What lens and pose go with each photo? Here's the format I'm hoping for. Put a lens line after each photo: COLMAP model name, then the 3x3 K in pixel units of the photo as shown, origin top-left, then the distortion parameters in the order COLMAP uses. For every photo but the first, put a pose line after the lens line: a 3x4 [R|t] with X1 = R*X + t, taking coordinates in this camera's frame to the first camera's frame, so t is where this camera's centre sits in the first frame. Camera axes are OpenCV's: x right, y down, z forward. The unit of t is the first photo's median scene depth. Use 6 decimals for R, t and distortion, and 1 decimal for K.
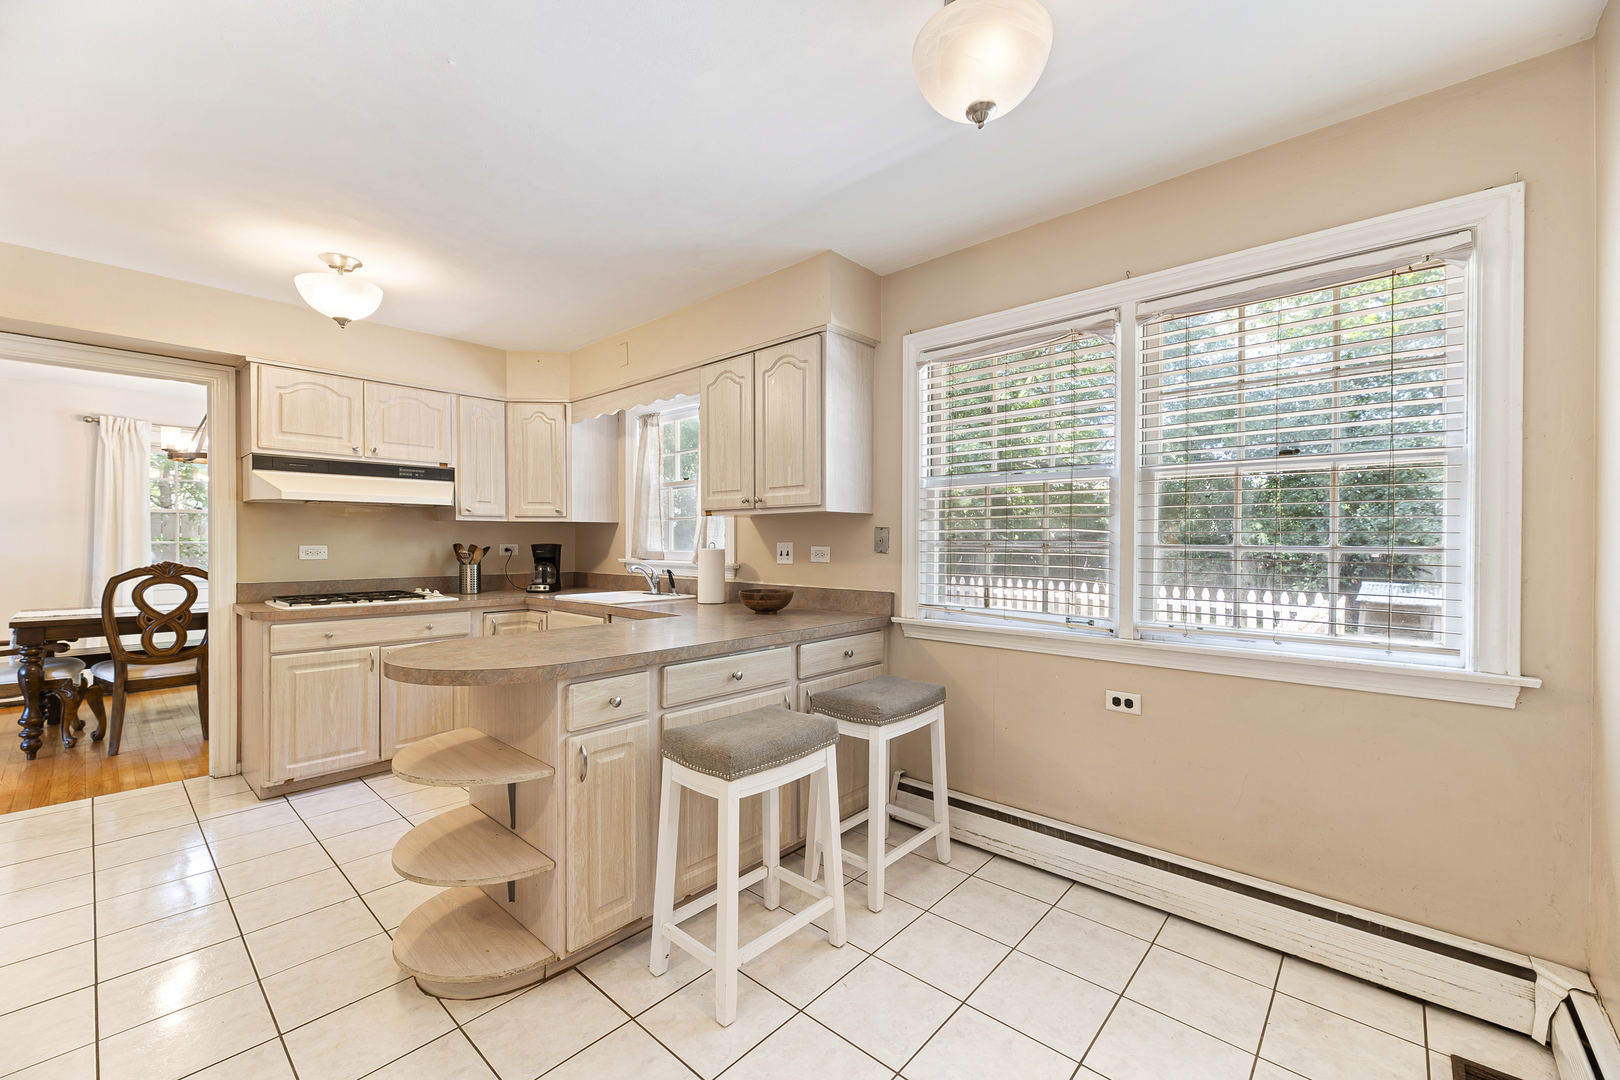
lens RADIAL K [[649.2, 0, 816.4], [0, 649.2, 544.1], [0, 0, 1]] dist [0.004031, -0.002295]
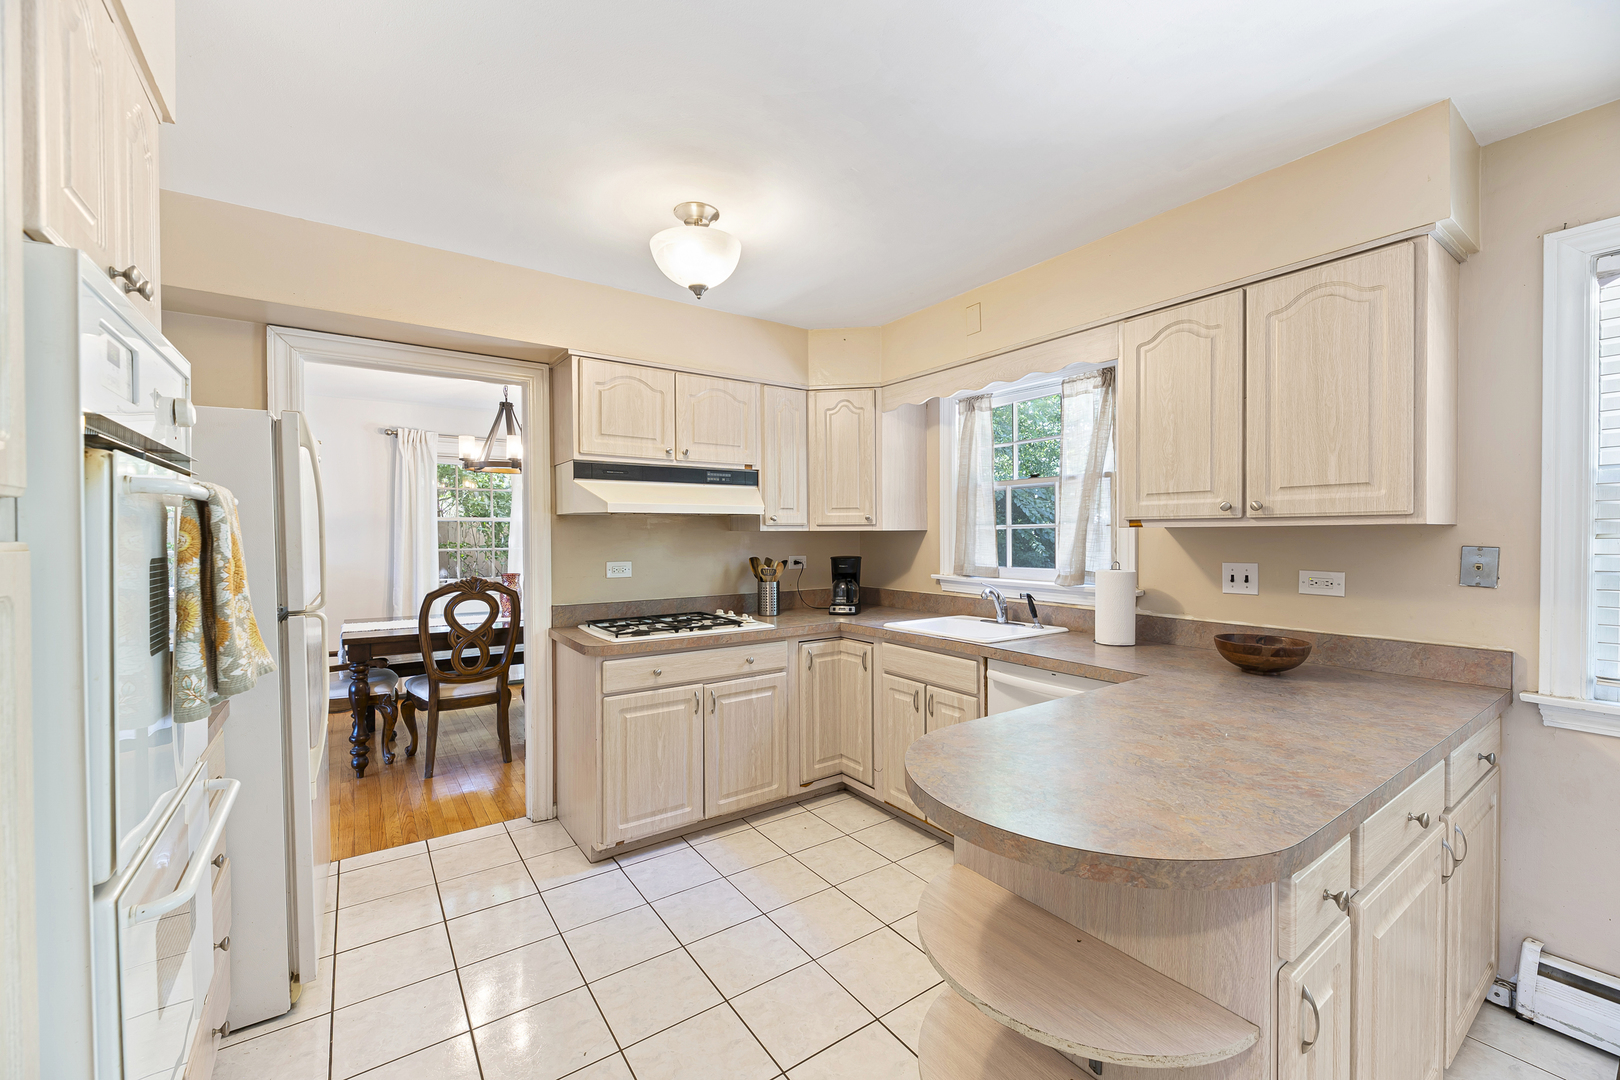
lens RADIAL K [[649.2, 0, 814.9], [0, 649.2, 541.9], [0, 0, 1]] dist [0.004031, -0.002295]
pose [[0.974577, -0.002391, -0.224038, -0.336366], [0.004131, 0.999965, 0.007296, -0.032598], [0.224013, -0.008036, 0.974553, 0.209049]]
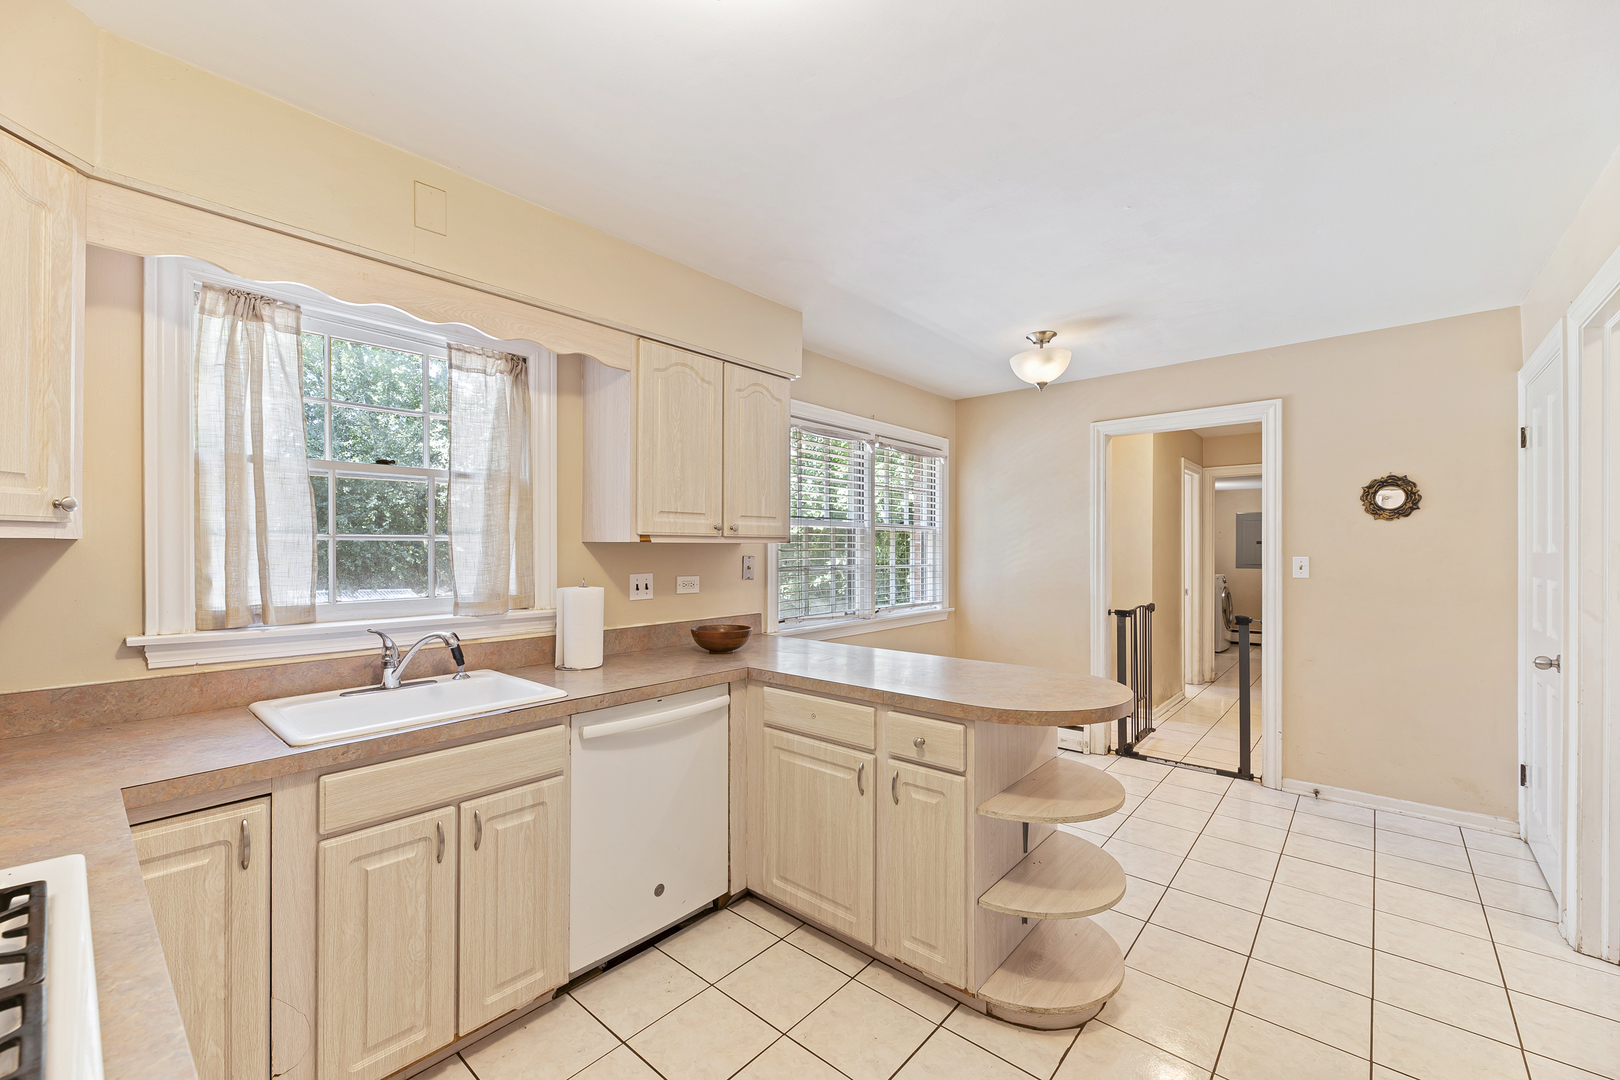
lens RADIAL K [[649.2, 0, 832.0], [0, 649.2, 545.4], [0, 0, 1]] dist [0.004031, -0.002295]
pose [[-0.028429, 0.001204, 0.999595, -0.873489], [0.004043, 0.999991, -0.001090, -0.036447], [-0.999588, 0.004010, -0.028434, 0.774517]]
